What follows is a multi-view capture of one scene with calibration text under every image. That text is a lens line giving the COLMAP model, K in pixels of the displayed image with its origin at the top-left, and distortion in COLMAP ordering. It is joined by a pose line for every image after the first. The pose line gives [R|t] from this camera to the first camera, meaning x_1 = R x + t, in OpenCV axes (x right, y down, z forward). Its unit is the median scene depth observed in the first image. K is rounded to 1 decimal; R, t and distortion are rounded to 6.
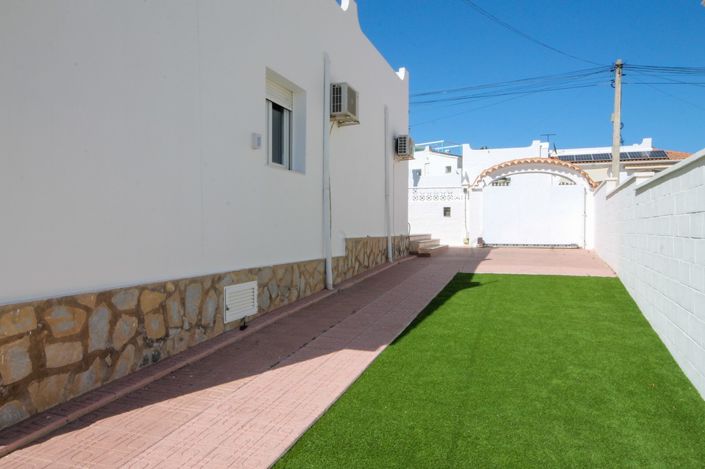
lens RADIAL K [[491.8, 0, 352.5], [0, 491.8, 234.5], [0, 0, 1]] dist [0.004500, 0.003073]
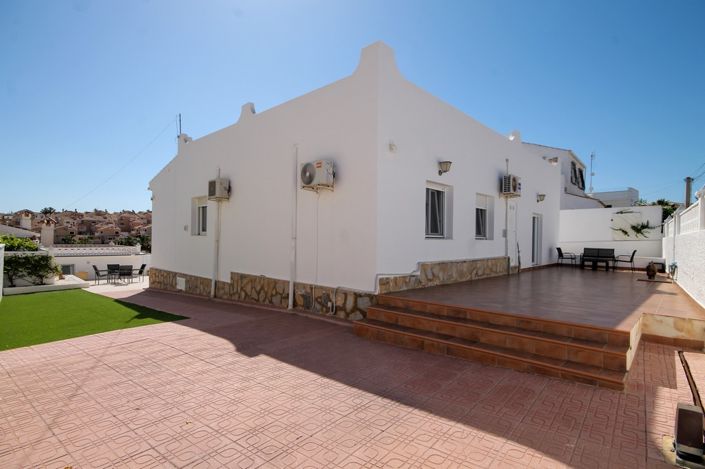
lens RADIAL K [[368.1, 0, 352.5], [0, 368.1, 234.5], [0, 0, 1]] dist [-0.000715, 0.000931]
pose [[-0.416102, -0.015391, -0.909188, 0.809965], [-0.024019, 0.999694, -0.005930, -0.102667], [0.909001, 0.019370, -0.416345, 1.696248]]
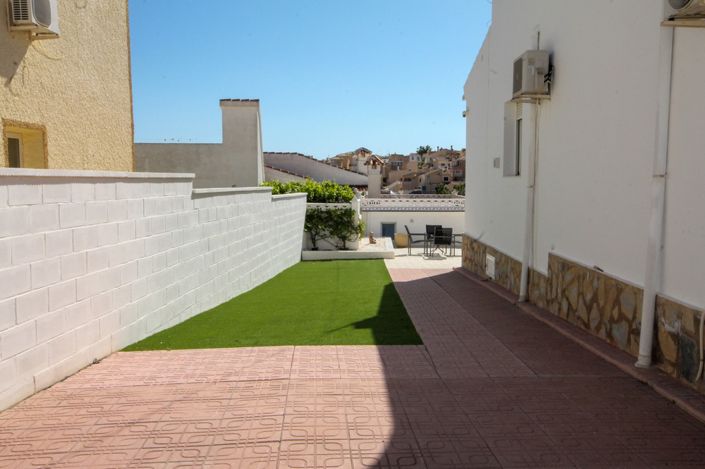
lens RADIAL K [[618.3, 0, 352.5], [0, 618.3, 234.5], [0, 0, 1]] dist [0.004081, 0.012376]
pose [[-0.946819, 0.024725, -0.320816, 0.500049], [-0.006733, 0.995303, 0.096577, -0.095108], [0.321697, 0.093601, -0.942205, 1.628072]]
